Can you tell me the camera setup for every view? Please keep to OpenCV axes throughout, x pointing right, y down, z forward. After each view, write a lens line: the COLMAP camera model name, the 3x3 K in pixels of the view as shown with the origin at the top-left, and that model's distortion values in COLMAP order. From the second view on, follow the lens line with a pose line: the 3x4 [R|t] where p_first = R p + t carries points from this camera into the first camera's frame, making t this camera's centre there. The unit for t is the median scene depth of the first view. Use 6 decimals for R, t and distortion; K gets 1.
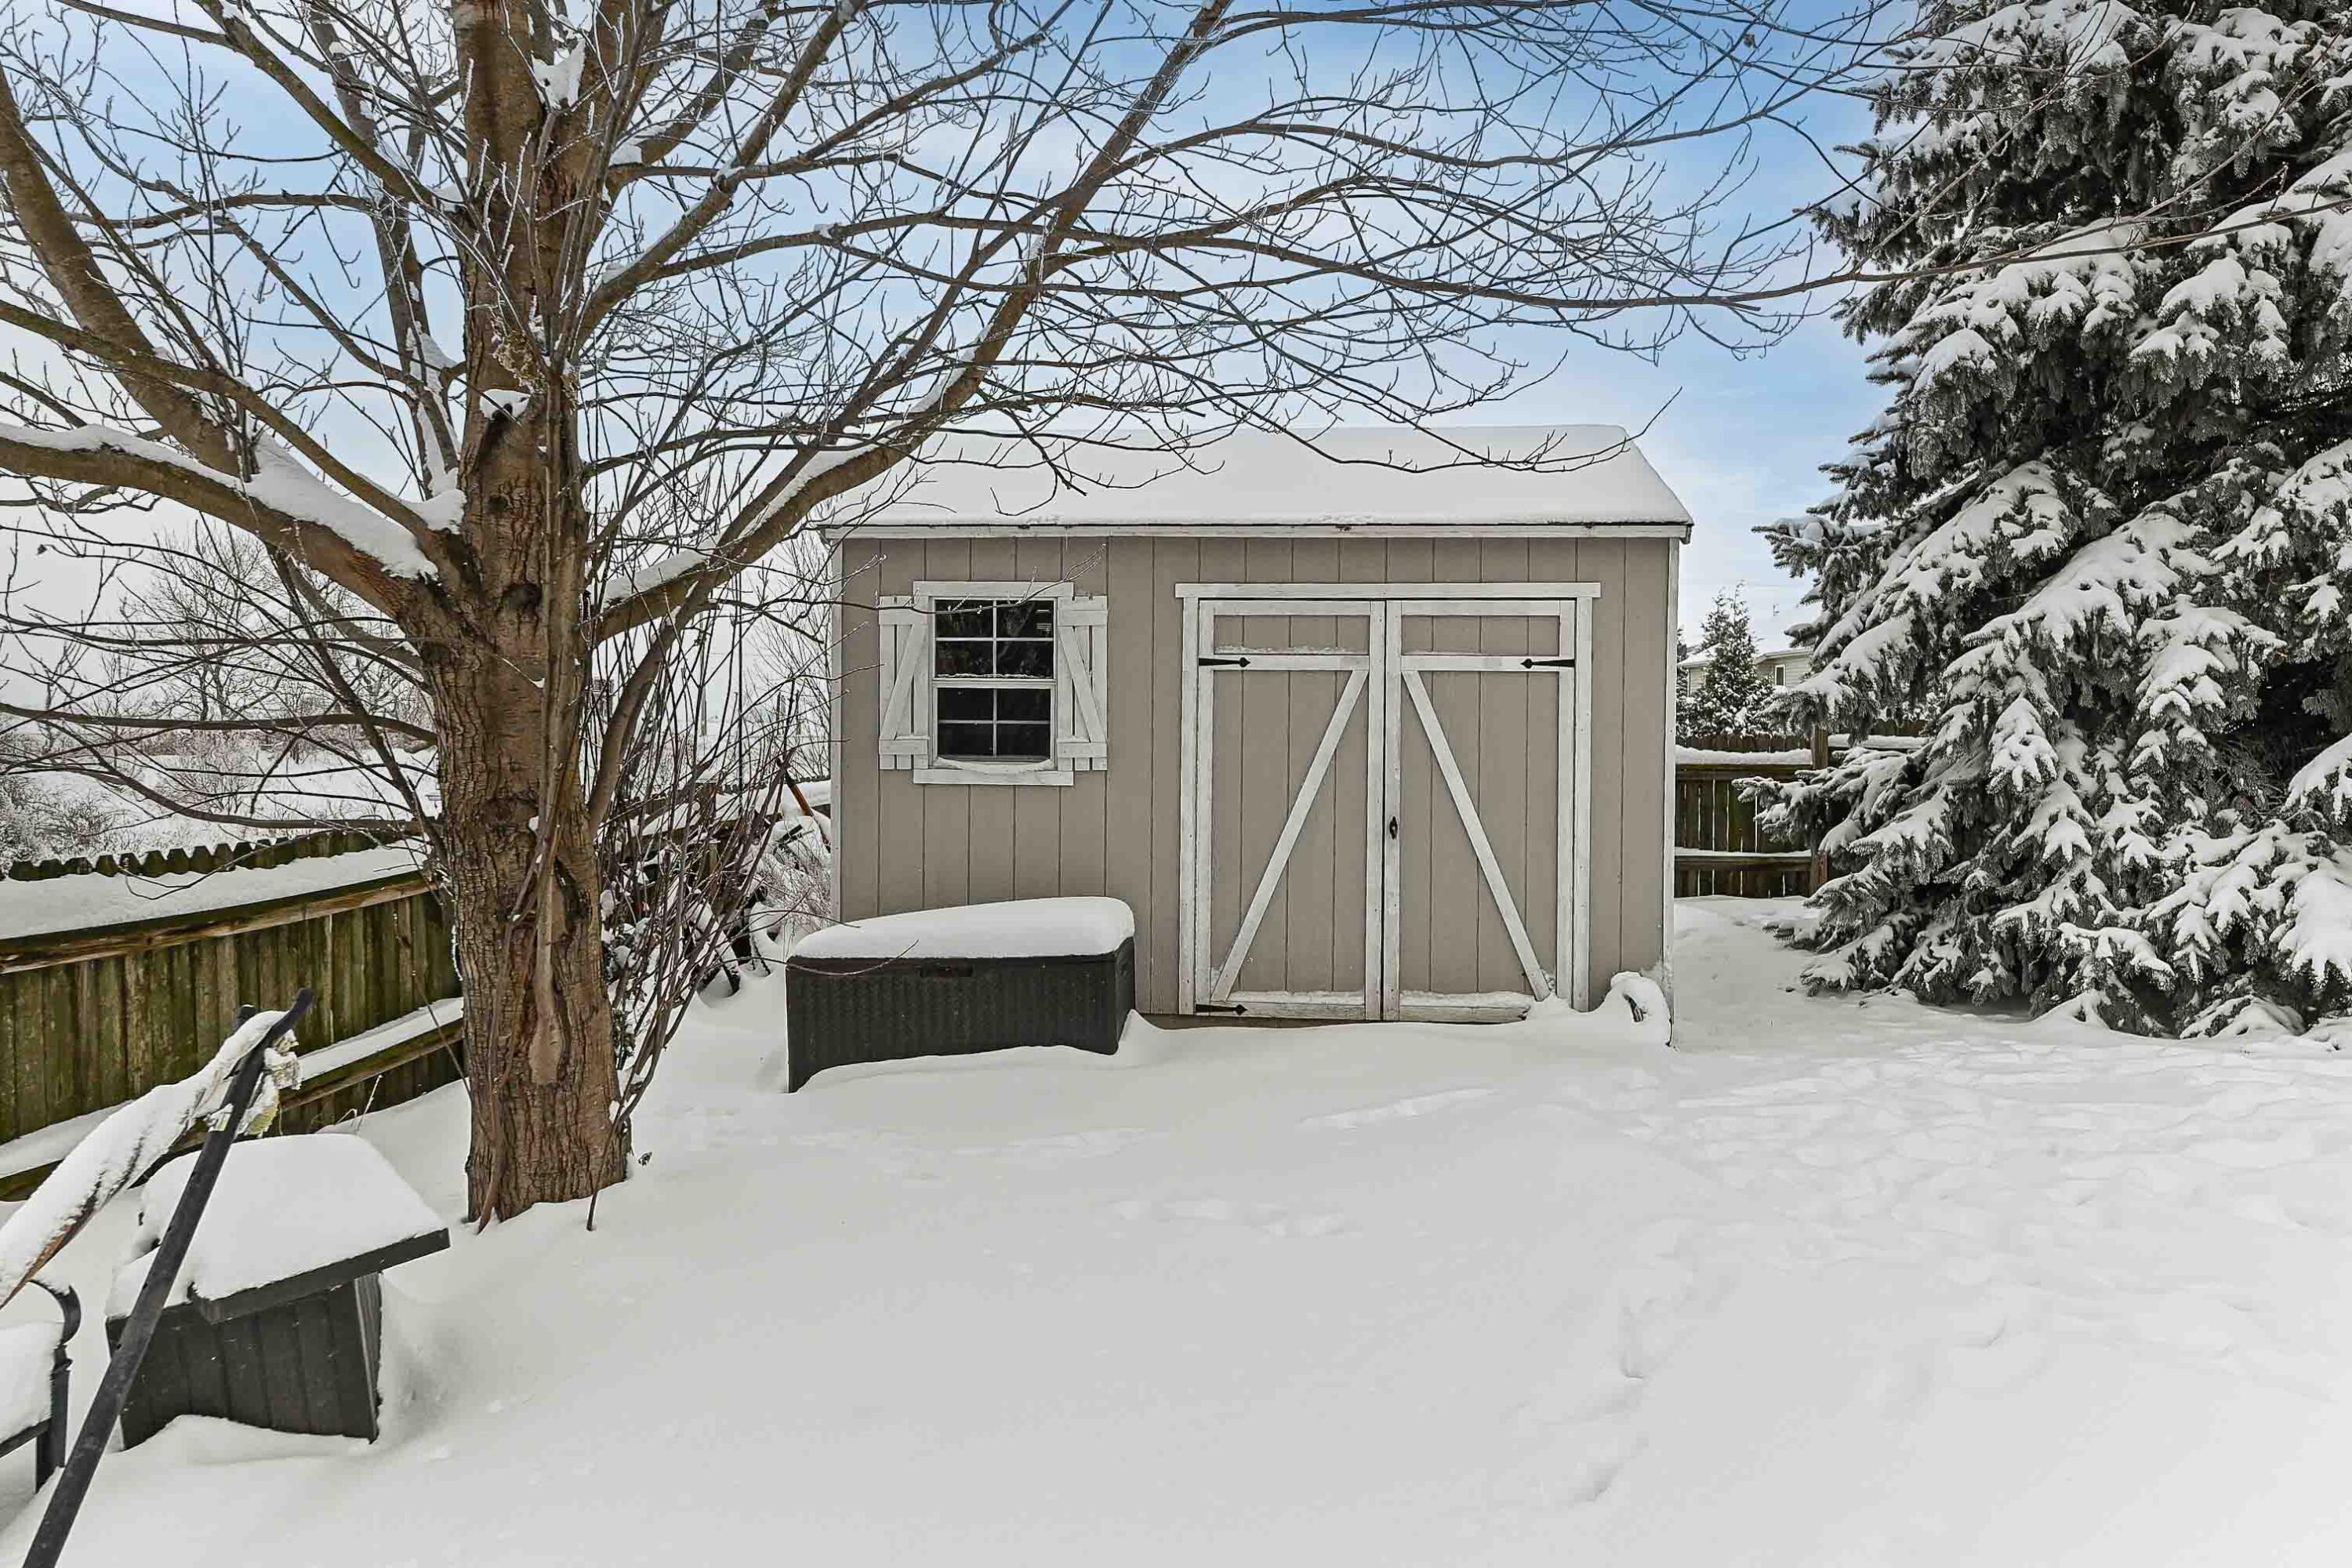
lens RADIAL K [[1737.2, 0, 1176.0], [0, 1737.2, 784.0], [0, 0, 1]] dist [-0.007960, -0.004321]
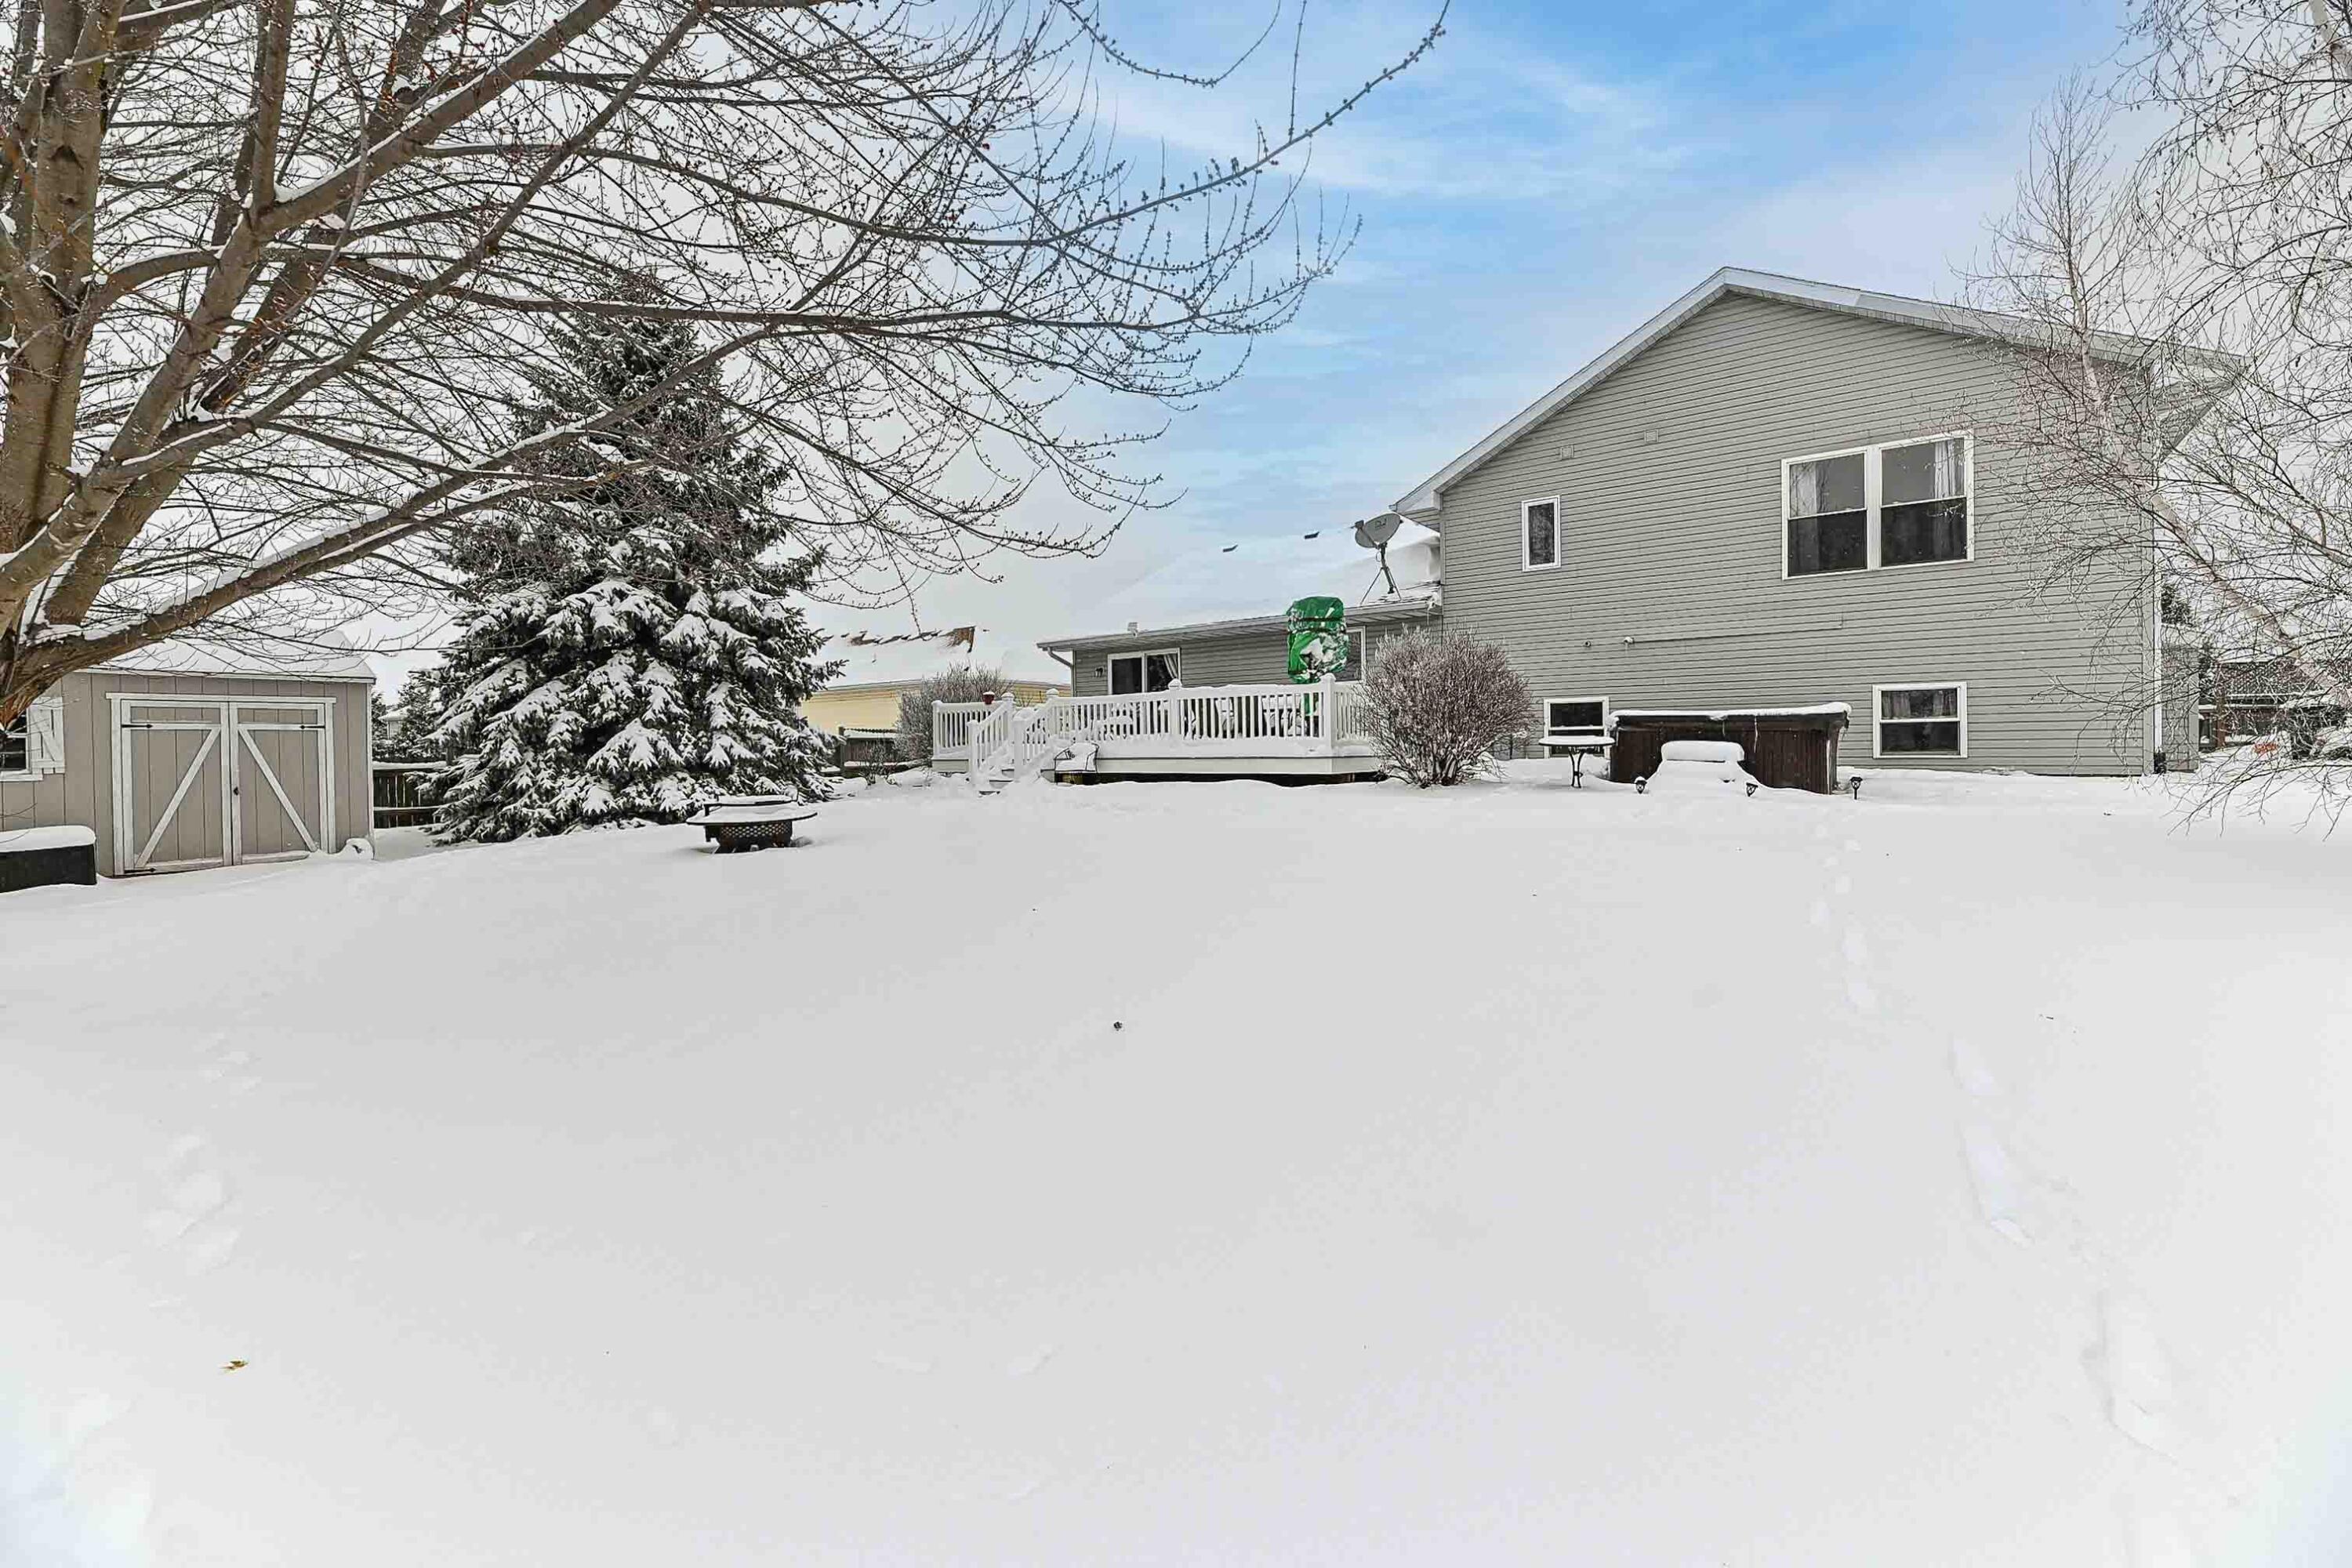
lens RADIAL K [[986.2, 0, 1178.3], [0, 986.2, 752.1], [0, 0, 1]] dist [-0.001611, -0.000662]
pose [[0.572953, -0.017941, 0.819392, -0.265518], [0.050405, 0.998639, -0.013379, 0.057050], [-0.818036, 0.048967, 0.573078, -0.964269]]
